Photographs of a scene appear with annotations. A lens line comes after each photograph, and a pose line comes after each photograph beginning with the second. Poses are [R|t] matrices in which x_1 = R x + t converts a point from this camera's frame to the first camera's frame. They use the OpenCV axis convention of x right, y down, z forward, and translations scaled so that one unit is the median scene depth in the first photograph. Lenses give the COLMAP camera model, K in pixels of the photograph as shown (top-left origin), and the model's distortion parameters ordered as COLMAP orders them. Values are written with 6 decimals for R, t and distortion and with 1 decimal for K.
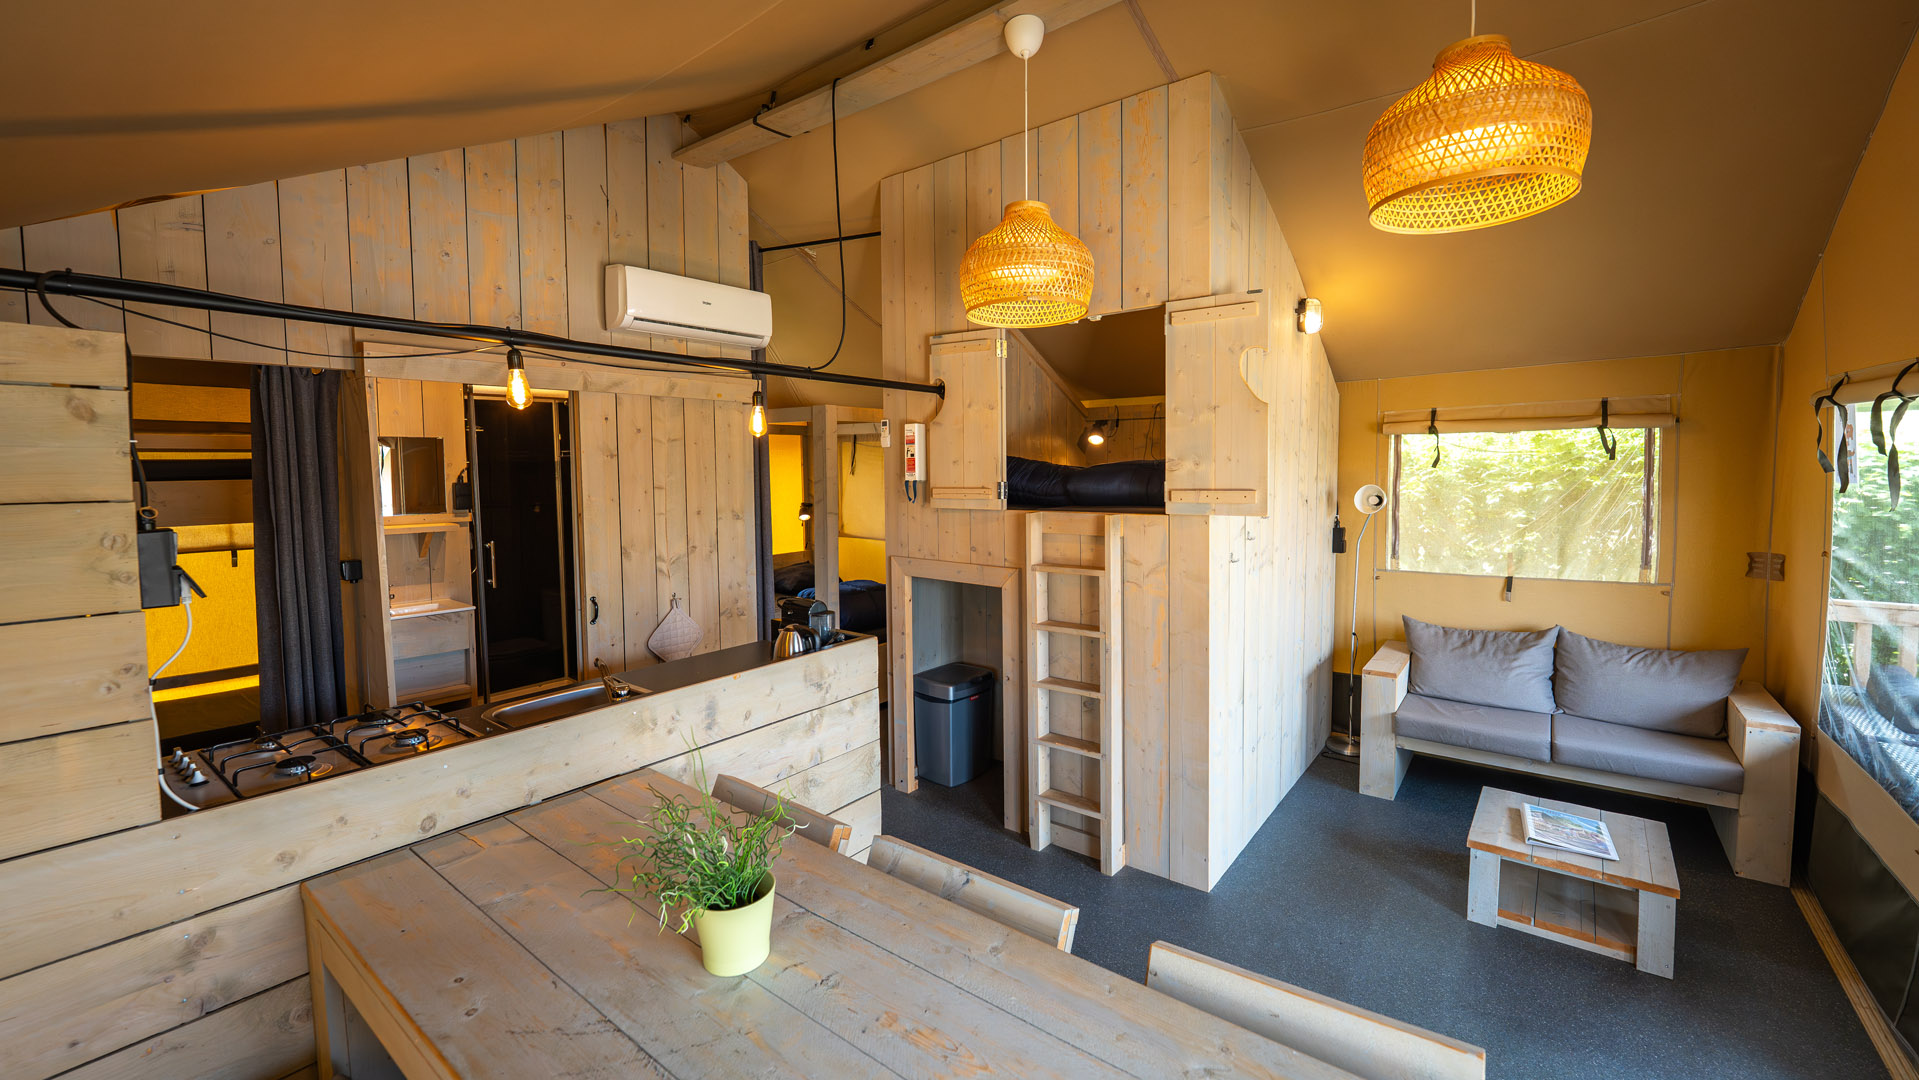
lens RADIAL K [[778.5, 0, 959.5], [0, 778.5, 507.6], [0, 0, 1]] dist [-0.006953, -0.002368]
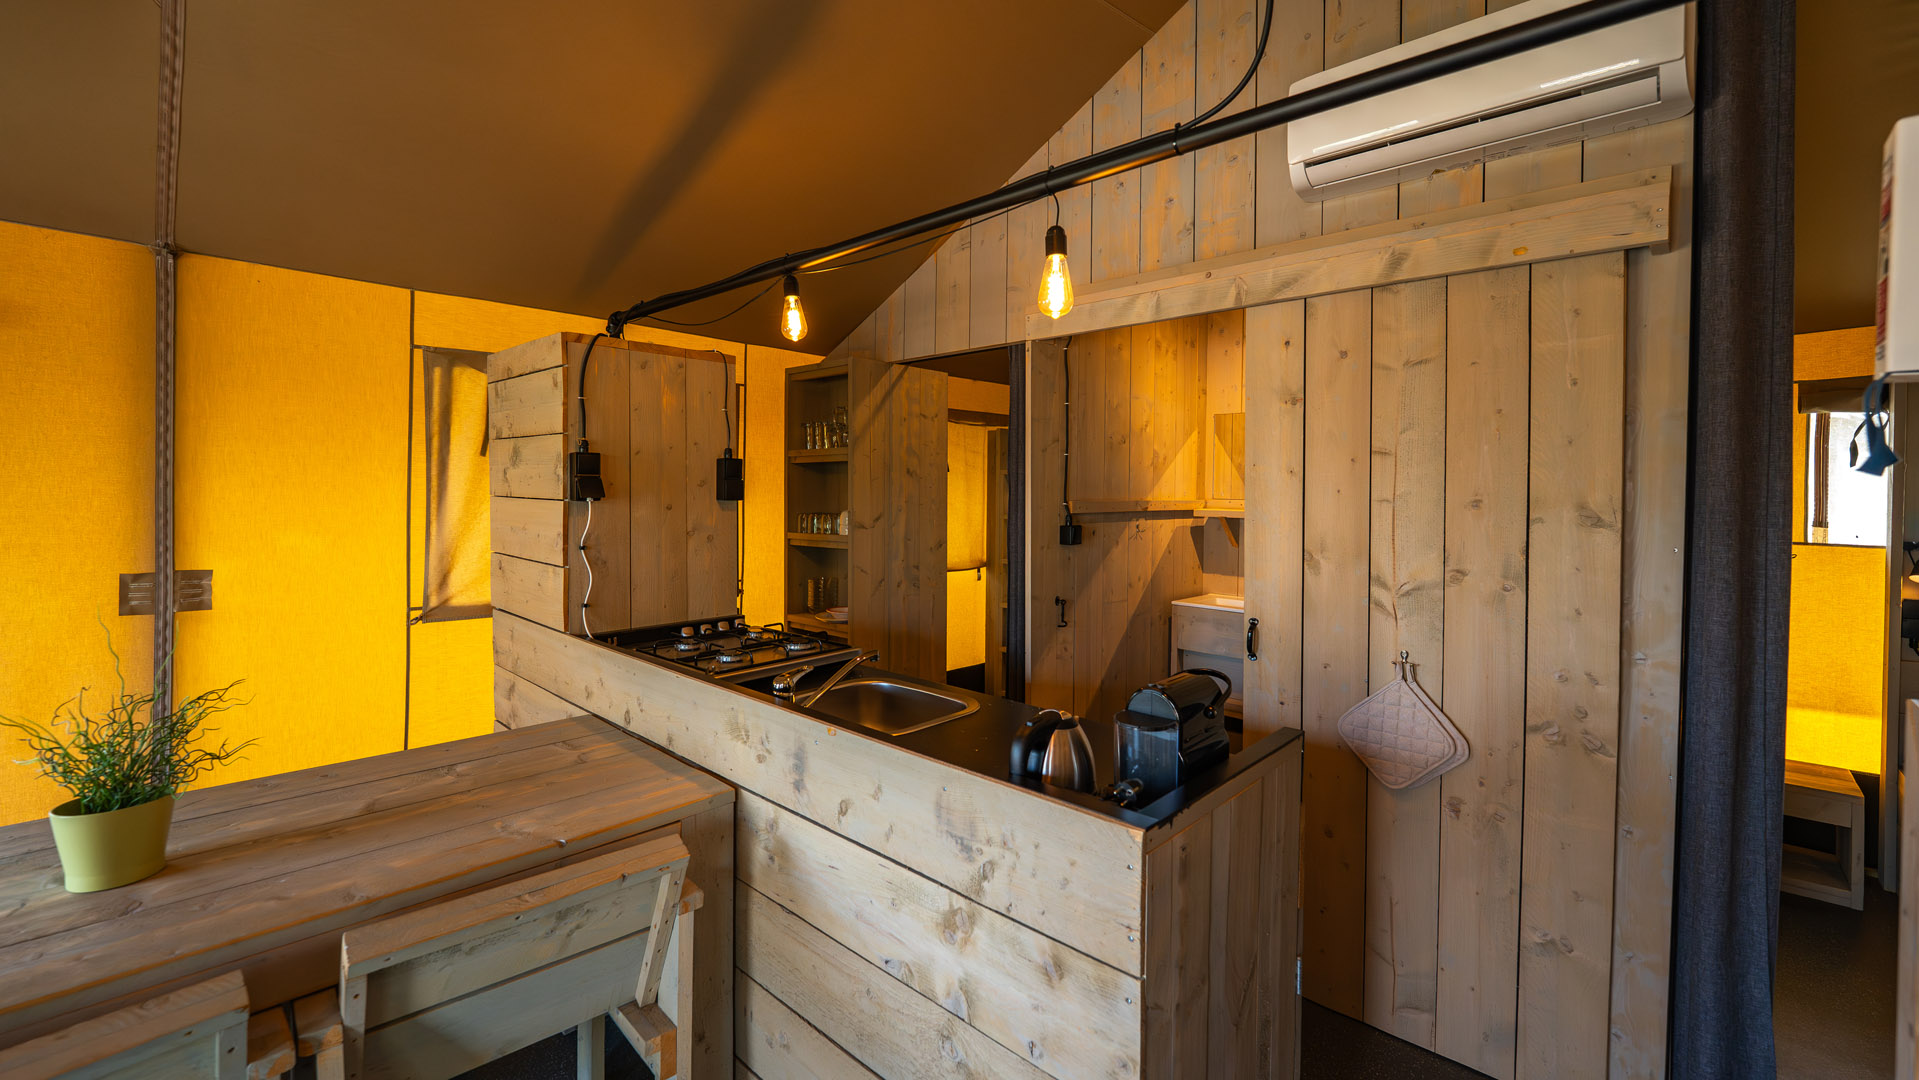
lens RADIAL K [[778.5, 0, 957.5], [0, 778.5, 505.5], [0, 0, 1]] dist [-0.006953, -0.002368]
pose [[-0.095494, 0.025240, -0.995110, 0.211497], [-0.066038, 0.997316, 0.031633, 0.015710], [0.993237, 0.068736, -0.093571, 0.836255]]
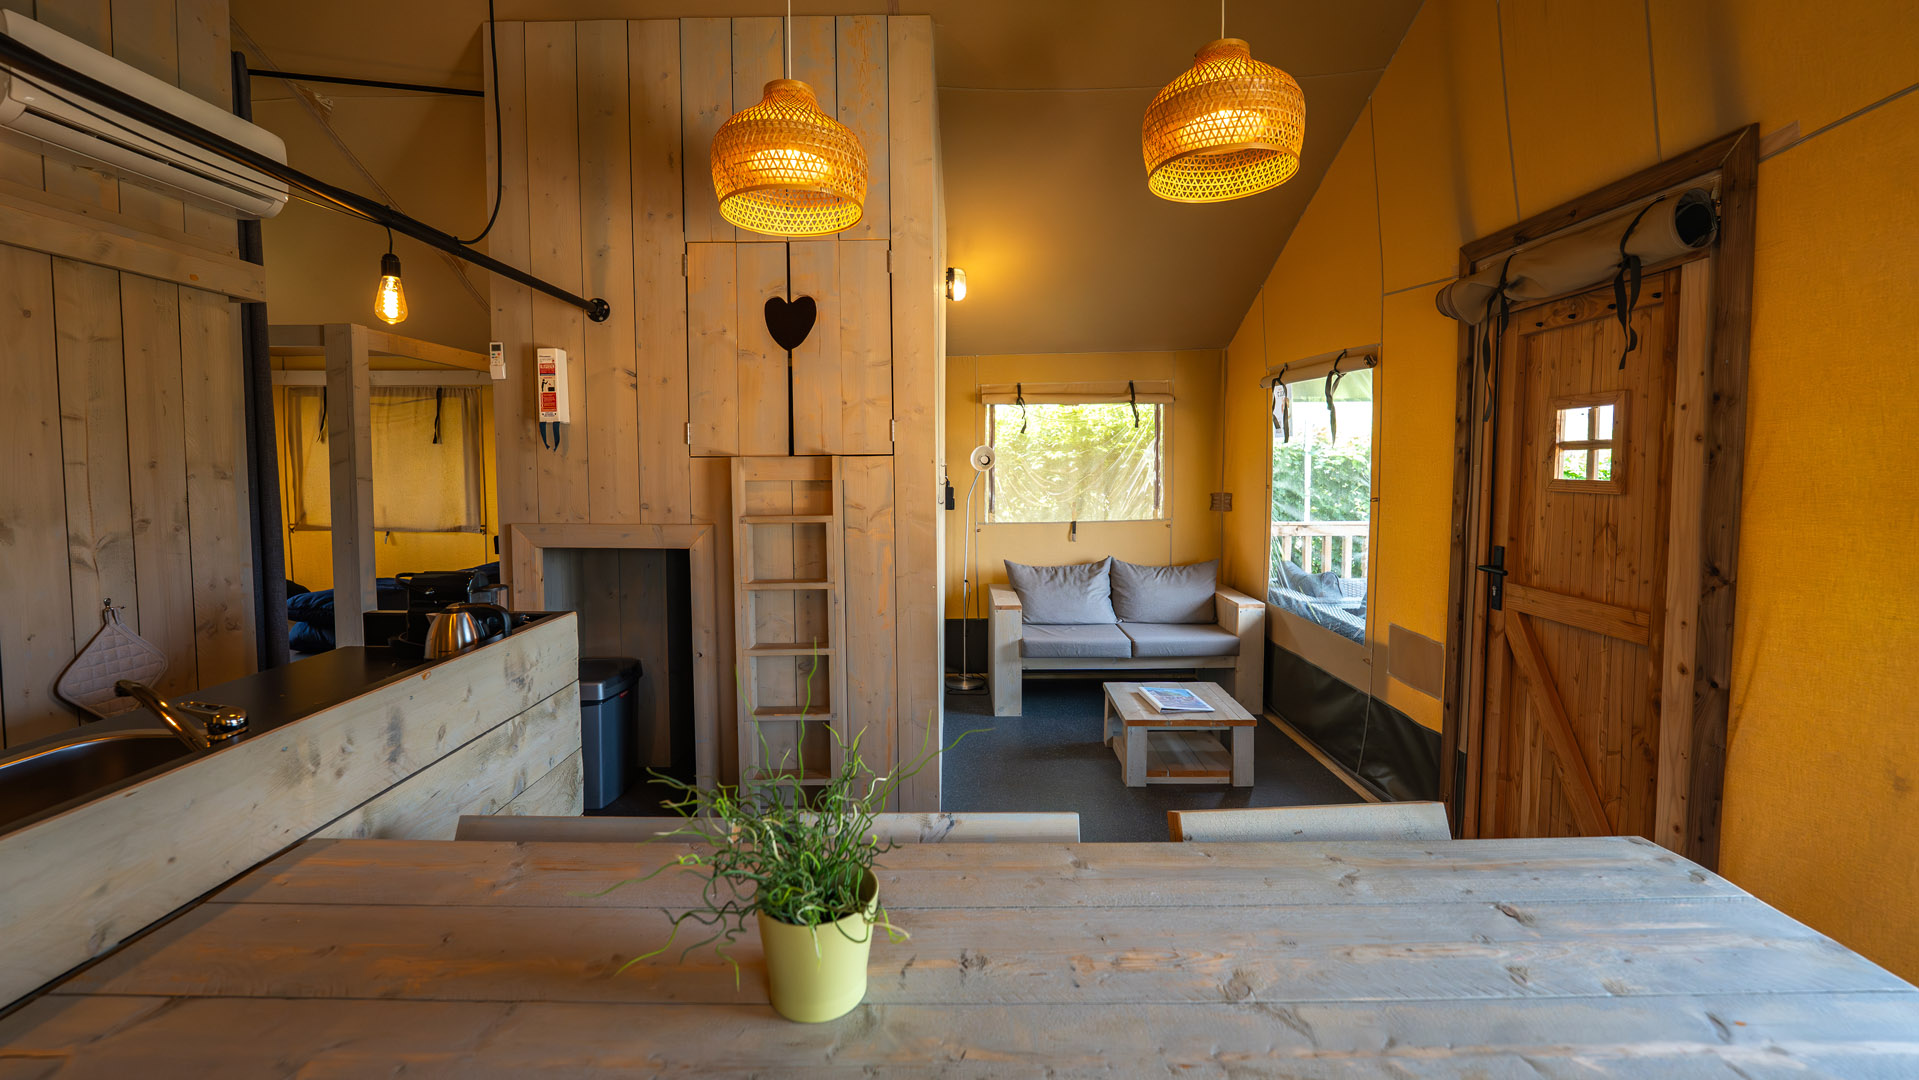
lens RADIAL K [[778.5, 0, 962.5], [0, 778.5, 505.4], [0, 0, 1]] dist [-0.006953, -0.002368]
pose [[0.786396, -0.026428, 0.617157, -0.242633], [0.030352, 0.999531, 0.004127, 0.063517], [-0.616976, 0.015486, 0.786829, 0.156155]]
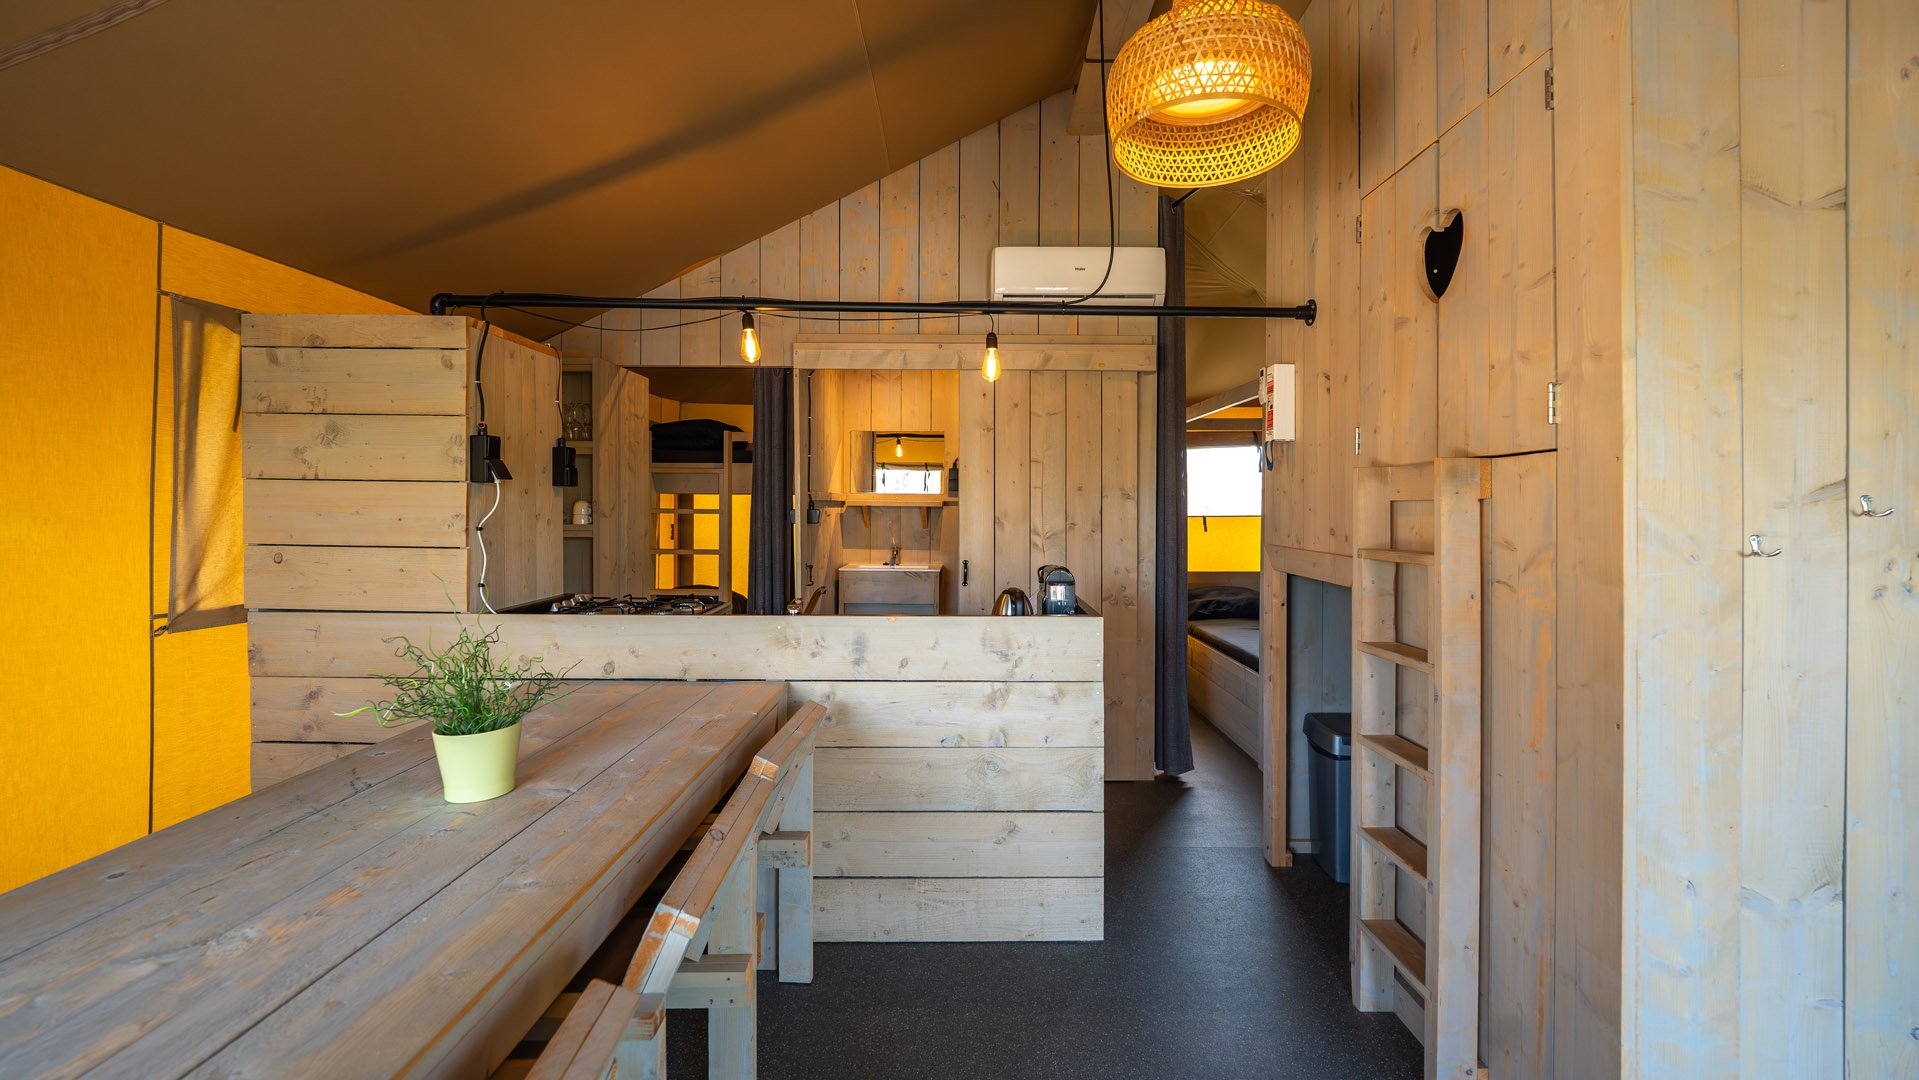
lens RADIAL K [[778.5, 0, 961.3], [0, 778.5, 507.5], [0, 0, 1]] dist [-0.006953, -0.002368]
pose [[0.615147, 0.013167, -0.788302, 0.386103], [-0.055634, 0.998093, -0.026743, 0.073468], [0.786447, 0.060307, 0.614707, 0.342184]]
